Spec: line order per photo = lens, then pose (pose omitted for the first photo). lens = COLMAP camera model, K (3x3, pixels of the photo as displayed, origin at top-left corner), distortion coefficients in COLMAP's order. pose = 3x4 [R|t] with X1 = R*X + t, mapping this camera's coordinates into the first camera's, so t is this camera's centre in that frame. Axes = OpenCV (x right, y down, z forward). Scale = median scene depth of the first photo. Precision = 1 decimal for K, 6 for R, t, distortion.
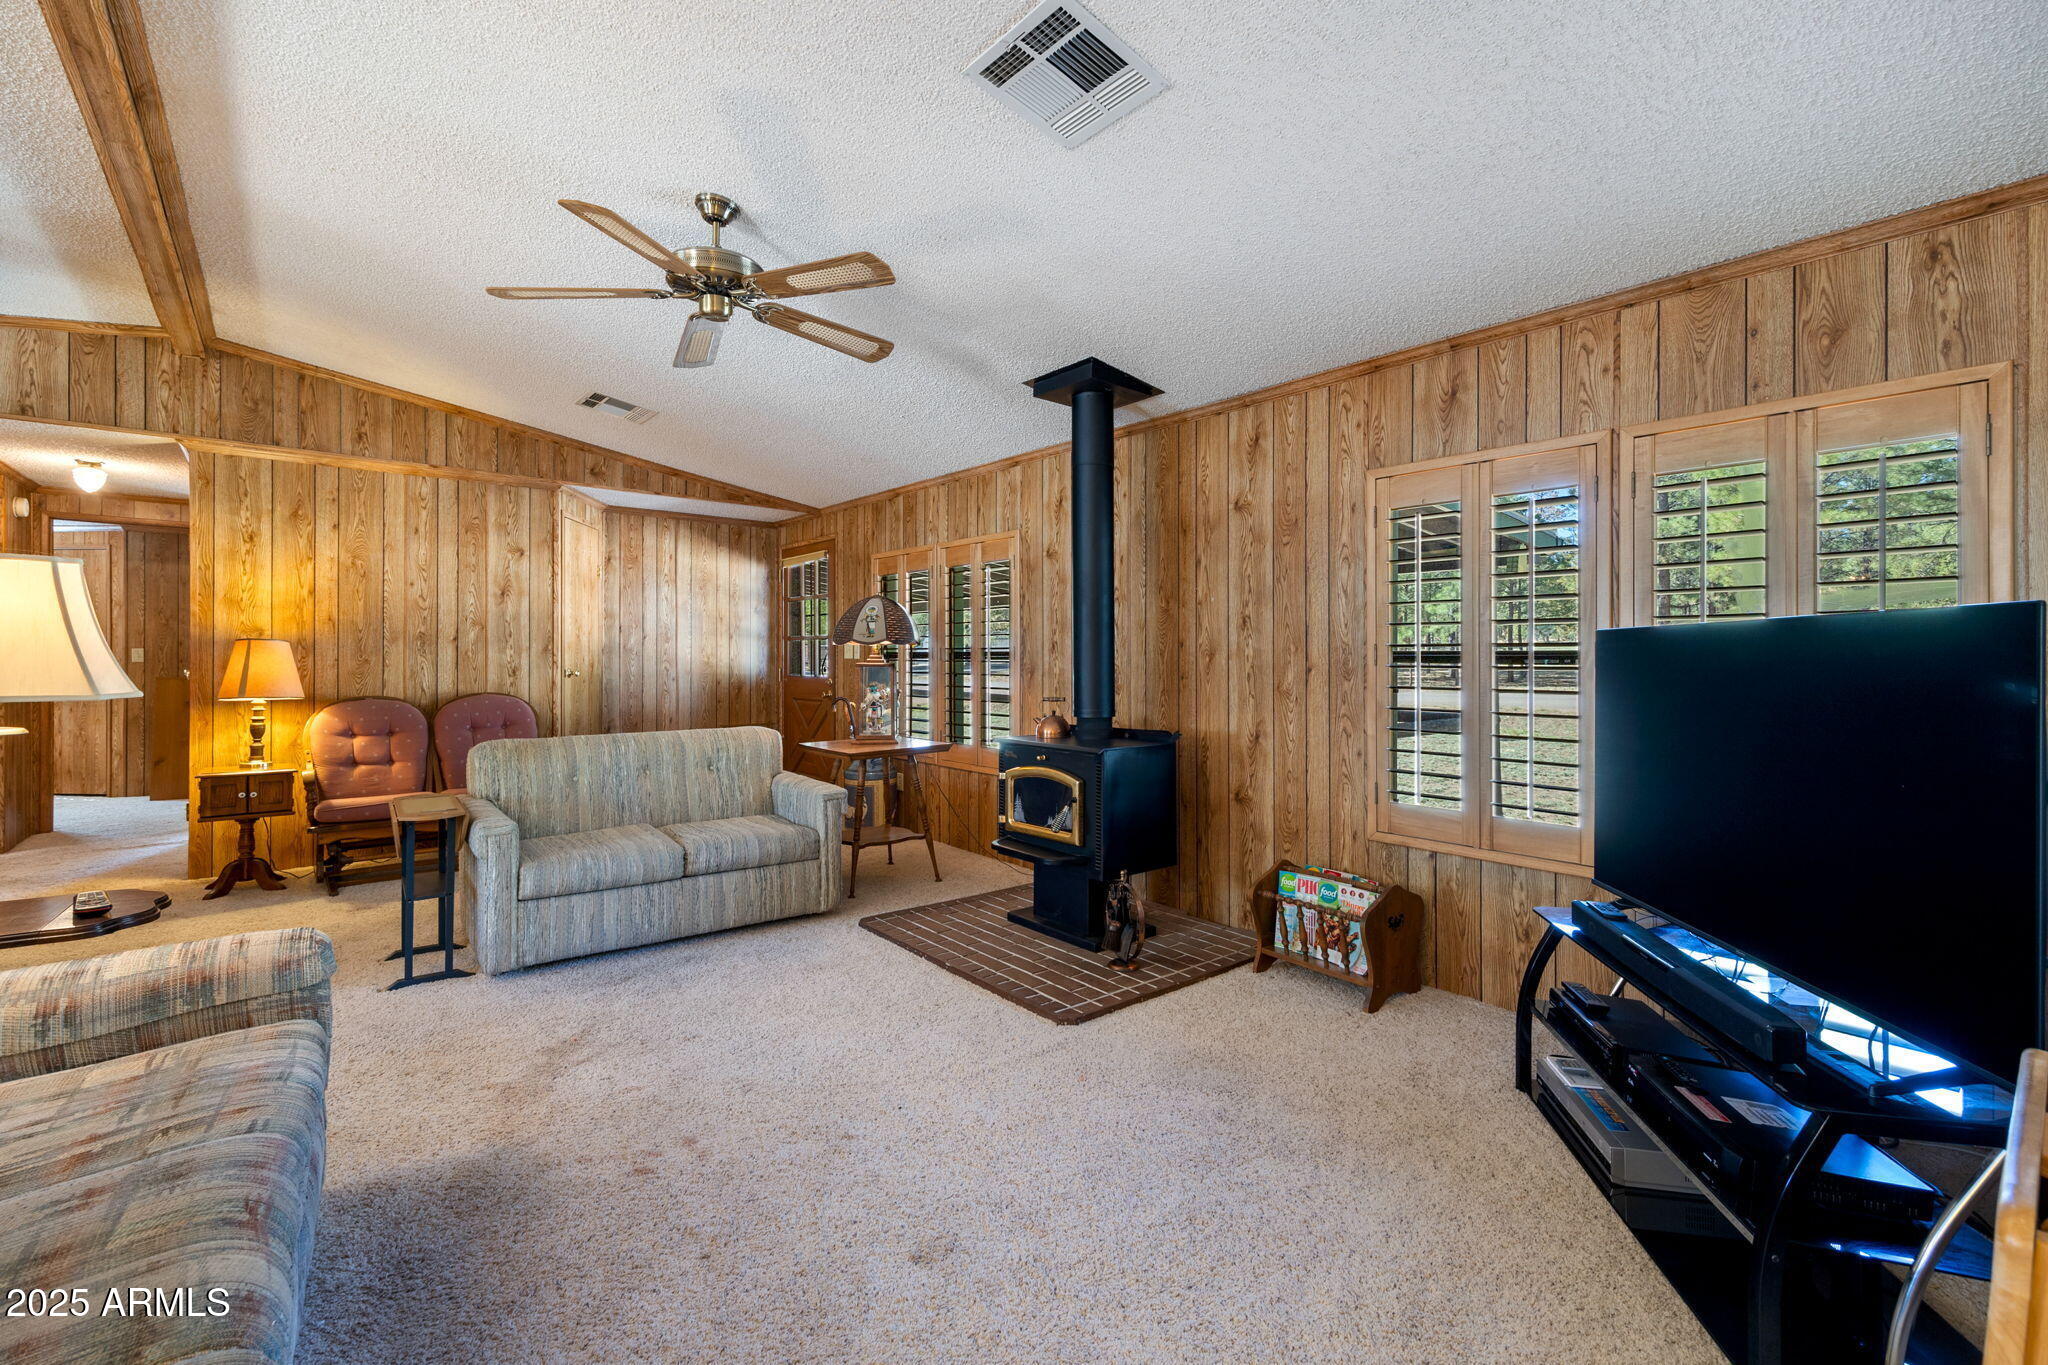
lens RADIAL K [[871.0, 0, 1026.8], [0, 871.0, 650.3], [0, 0, 1]] dist [0.003616, 0.000036]
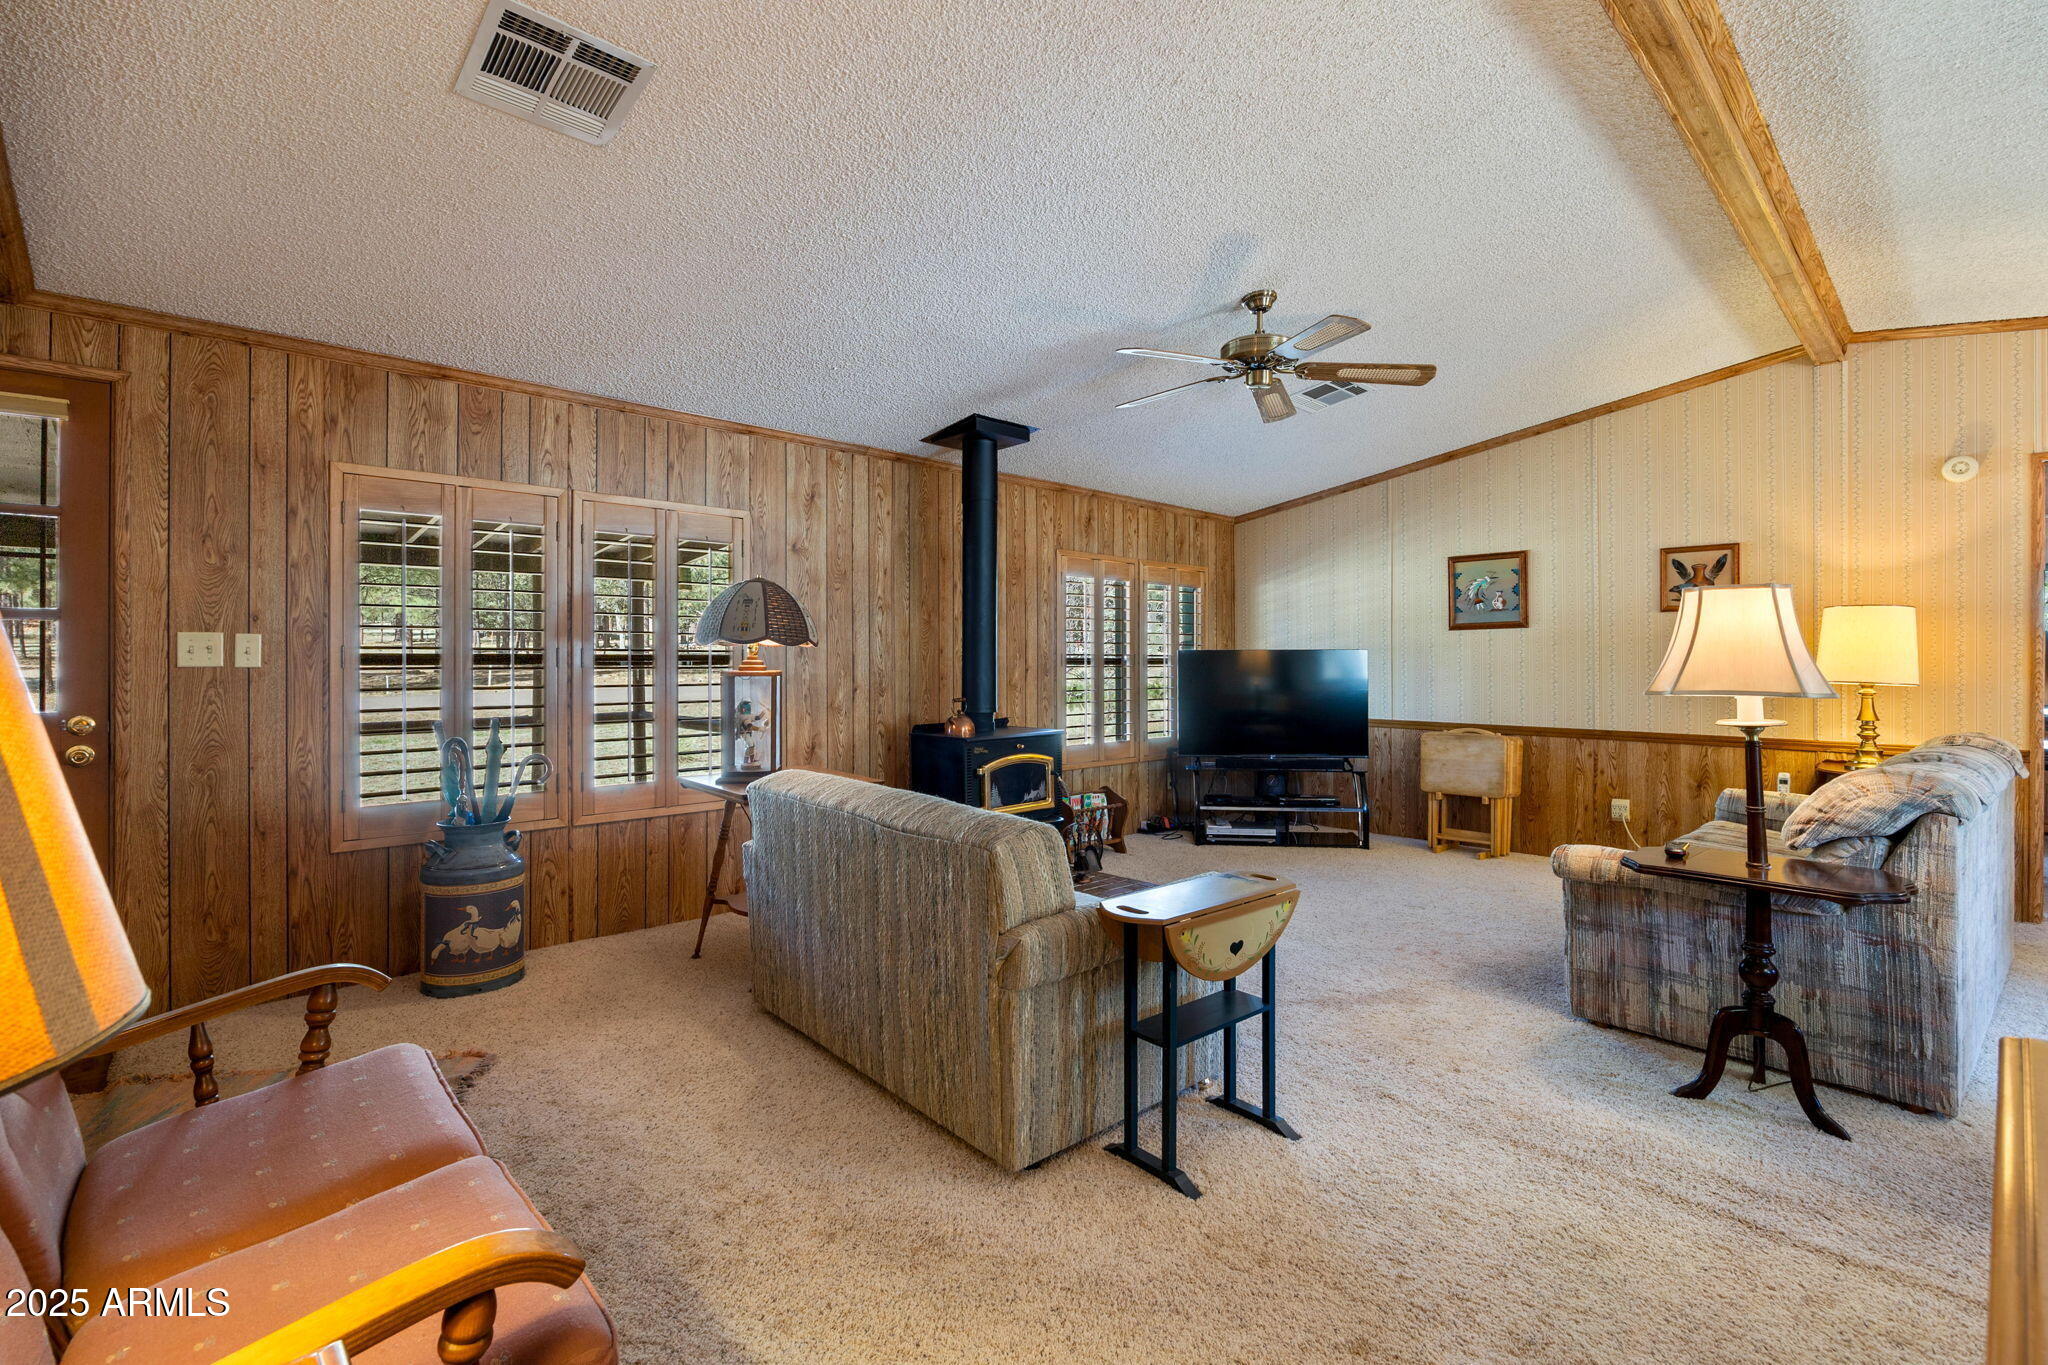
lens RADIAL K [[921.5, 0, 1010.0], [0, 921.5, 647.8], [0, 0, 1]] dist [-0.017966, 0.000386]
pose [[-0.051968, 0.011431, 0.998583, -1.288026], [-0.009336, 0.999885, -0.011931, 0.003566], [-0.998605, -0.009943, -0.051856, 1.118371]]
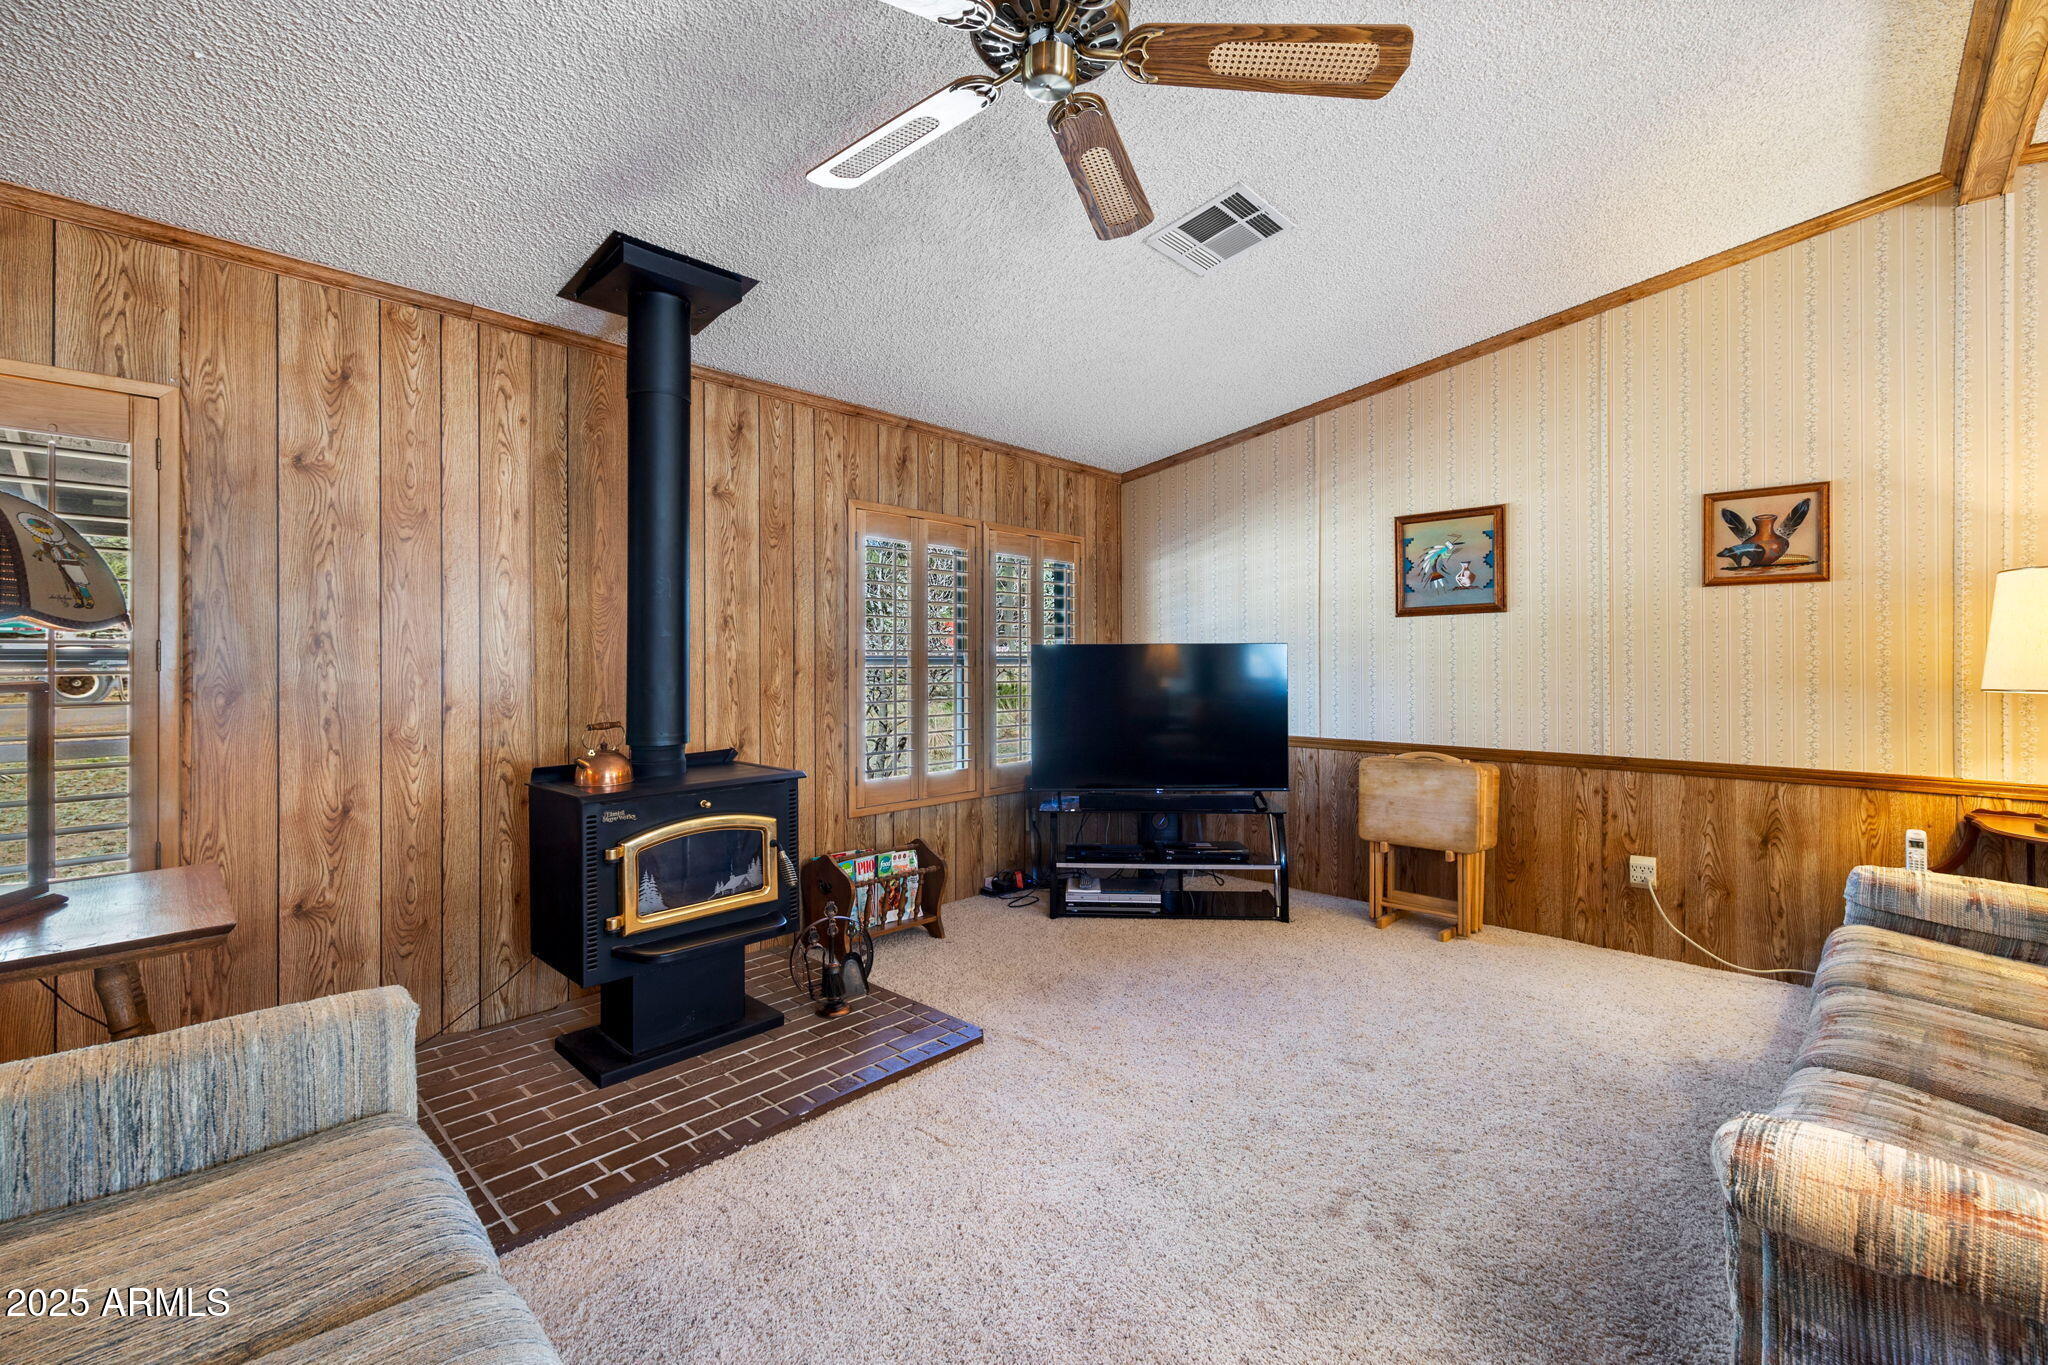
lens RADIAL K [[871.0, 0, 1026.8], [0, 871.0, 650.3], [0, 0, 1]] dist [0.003616, 0.000036]
pose [[-0.120987, 0.008326, 0.992619, -0.742749], [-0.007188, 0.999931, -0.009264, 0.003391], [-0.992628, -0.008256, -0.120919, 0.857116]]
